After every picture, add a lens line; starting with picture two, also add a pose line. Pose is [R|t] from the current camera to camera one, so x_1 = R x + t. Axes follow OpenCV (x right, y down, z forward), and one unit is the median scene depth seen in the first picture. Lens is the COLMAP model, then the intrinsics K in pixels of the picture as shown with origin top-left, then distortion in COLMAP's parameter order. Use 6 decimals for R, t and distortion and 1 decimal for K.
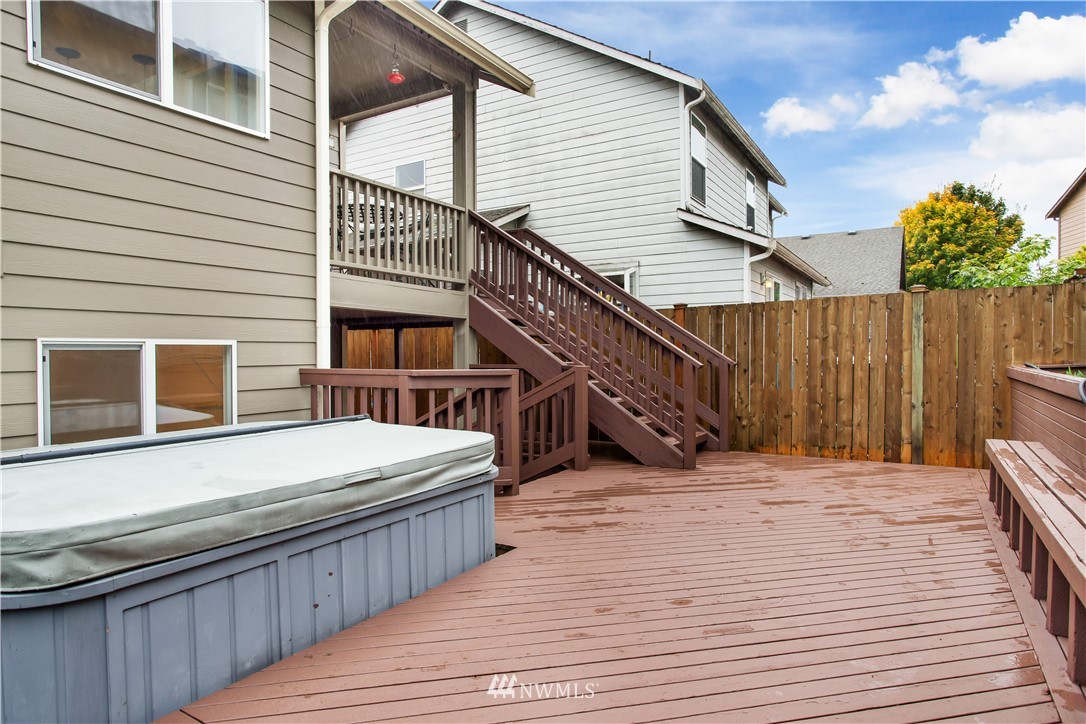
lens RADIAL K [[636.9, 0, 543.0], [0, 636.9, 362.0], [0, 0, 1]] dist [-0.002526, -0.000355]
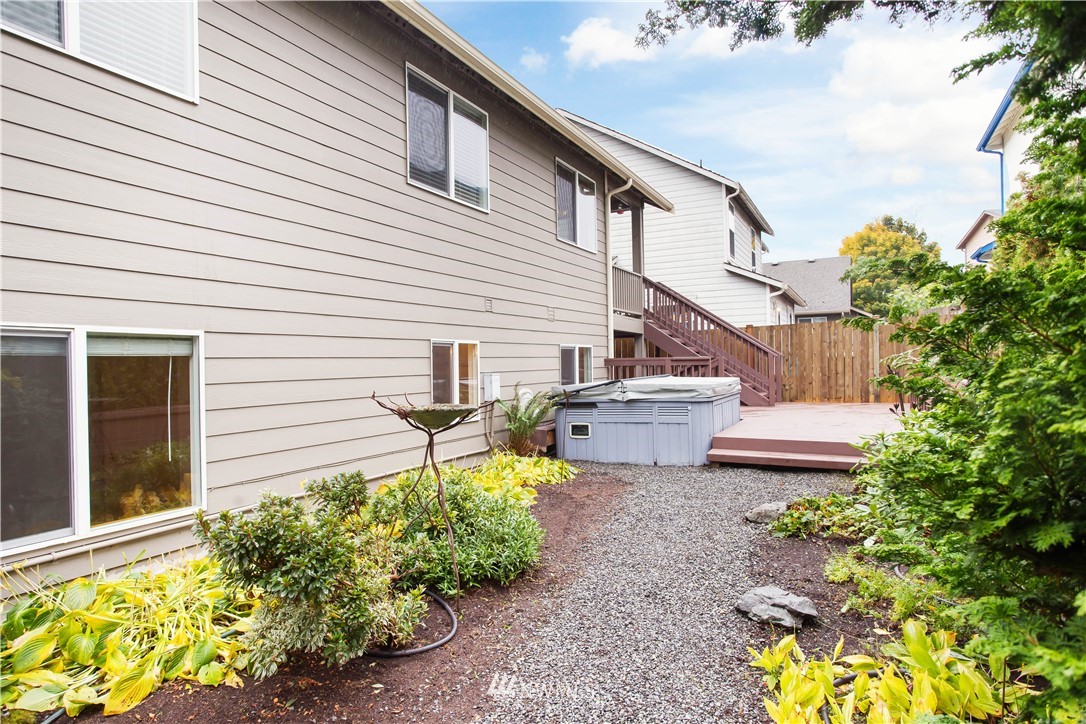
lens RADIAL K [[641.4, 0, 539.7], [0, 641.4, 355.0], [0, 0, 1]] dist [0.001213, 0.000548]
pose [[0.996980, -0.009099, 0.077128, -0.554563], [0.010946, 0.999663, -0.023552, 0.035400], [-0.076888, 0.024325, 0.996743, -0.830634]]
